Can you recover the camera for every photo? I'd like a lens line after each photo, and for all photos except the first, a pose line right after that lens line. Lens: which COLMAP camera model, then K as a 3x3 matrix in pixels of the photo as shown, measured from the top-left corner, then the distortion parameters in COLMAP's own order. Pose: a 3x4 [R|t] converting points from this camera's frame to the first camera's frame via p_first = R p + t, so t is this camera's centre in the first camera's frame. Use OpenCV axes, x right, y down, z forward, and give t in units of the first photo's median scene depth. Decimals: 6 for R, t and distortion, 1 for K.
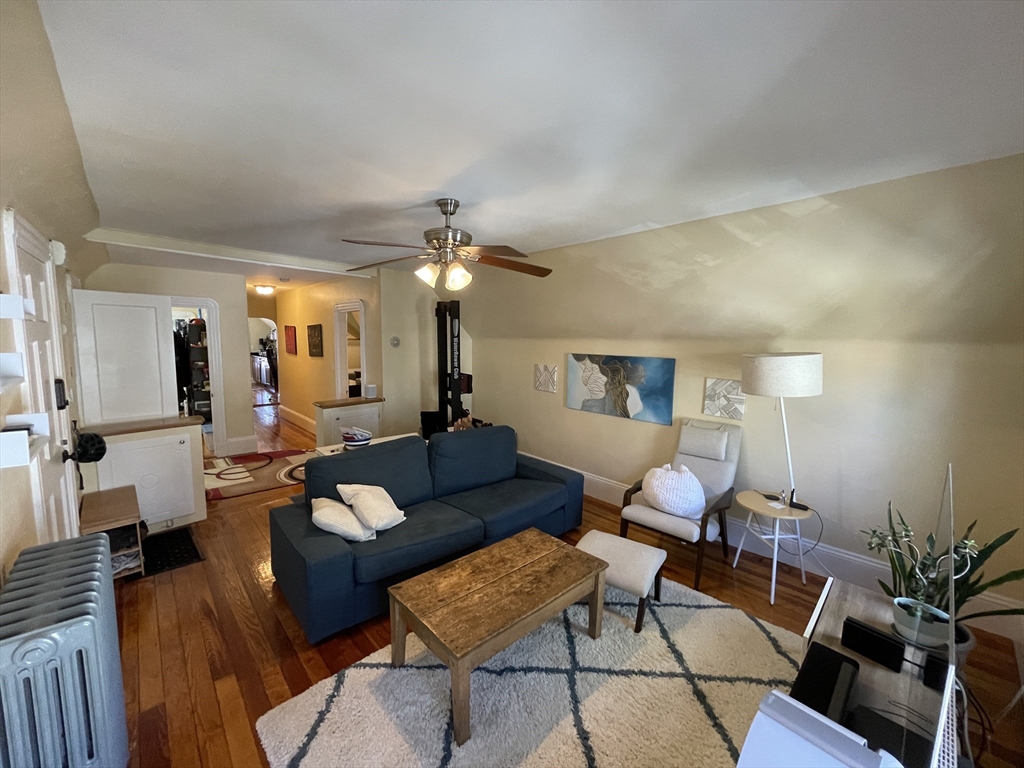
lens RADIAL K [[409.8, 0, 506.5], [0, 409.8, 384.9], [0, 0, 1]] dist [0.002587, 0.000229]
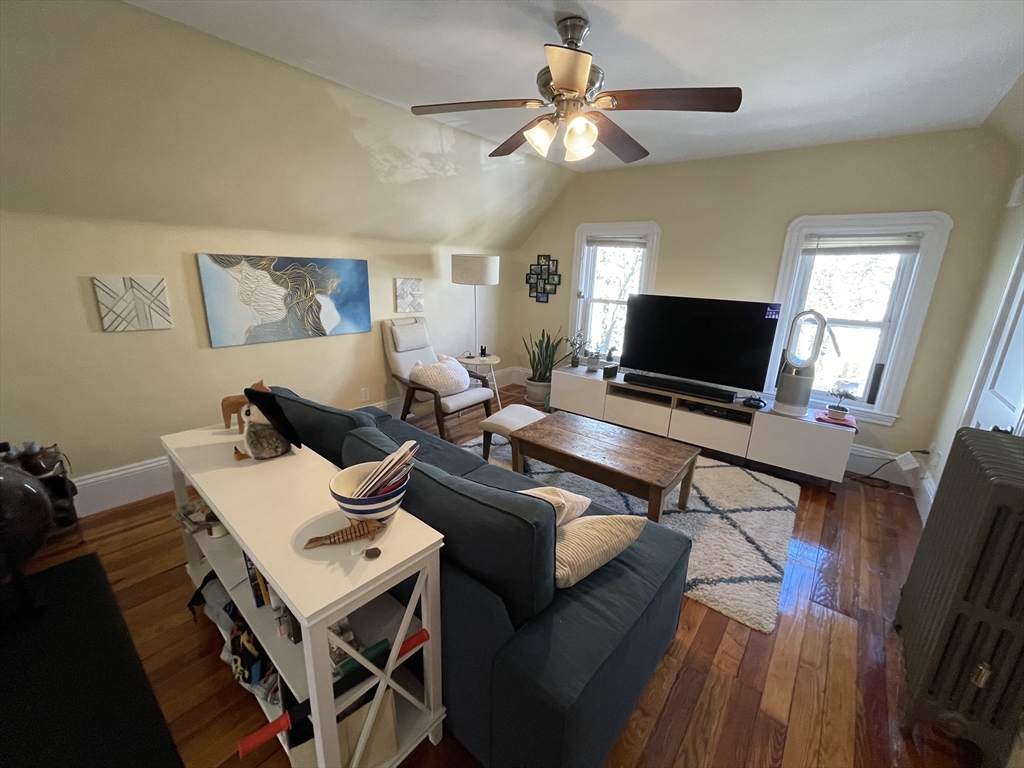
lens RADIAL K [[409.8, 0, 511.6], [0, 409.8, 382.3], [0, 0, 1]] dist [0.002587, 0.000229]
pose [[-0.145965, -0.282357, 0.948140, -0.585513], [0.081535, 0.951710, 0.295973, -0.045342], [-0.985924, 0.120508, -0.115894, 0.755381]]
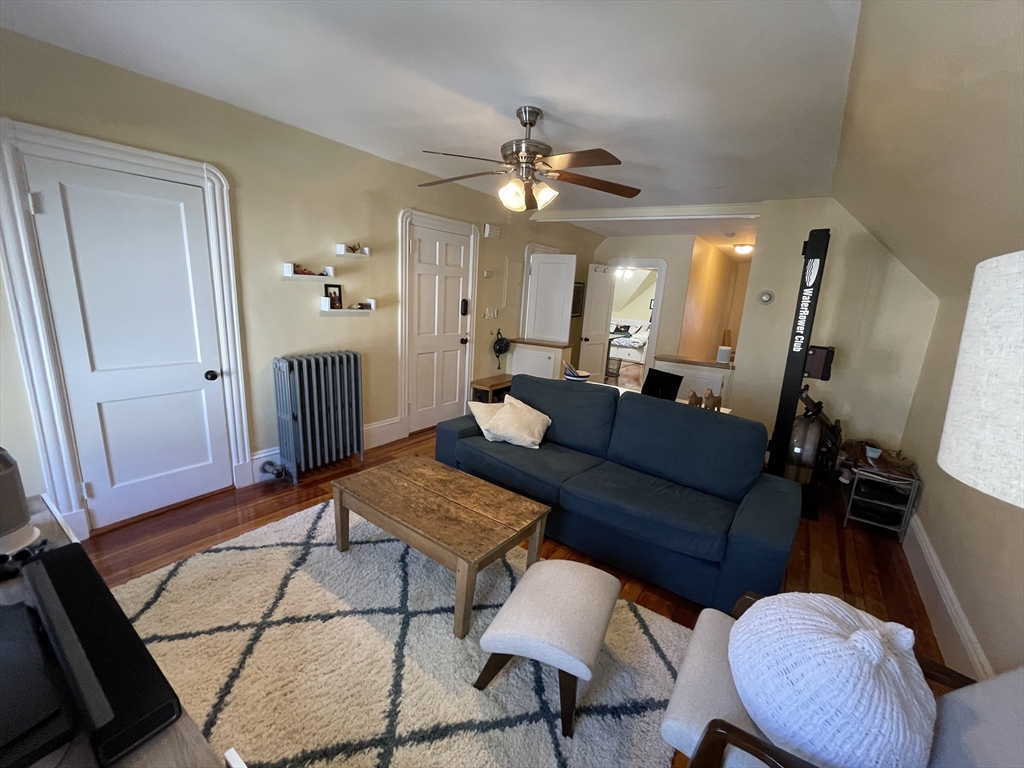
lens RADIAL K [[409.8, 0, 510.7], [0, 409.8, 383.8], [0, 0, 1]] dist [0.002587, 0.000229]
pose [[0.208796, 0.213648, -0.954337, 0.510451], [-0.170962, 0.968792, 0.179480, -0.005122], [0.962900, 0.125681, 0.238806, 0.488878]]
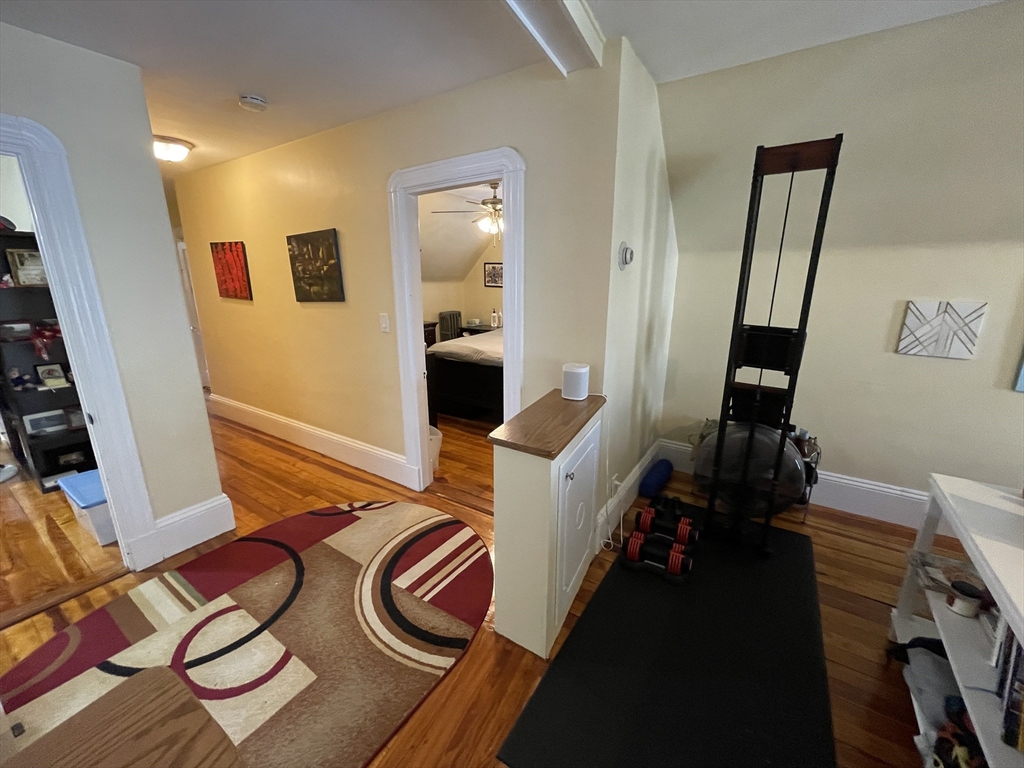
lens RADIAL K [[409.8, 0, 510.2], [0, 409.8, 383.7], [0, 0, 1]] dist [0.002587, 0.000229]
pose [[0.969302, -0.076786, 0.233575, -0.623076], [0.044912, 0.989295, 0.138847, -0.052724], [-0.241736, -0.124094, 0.962374, 0.801153]]
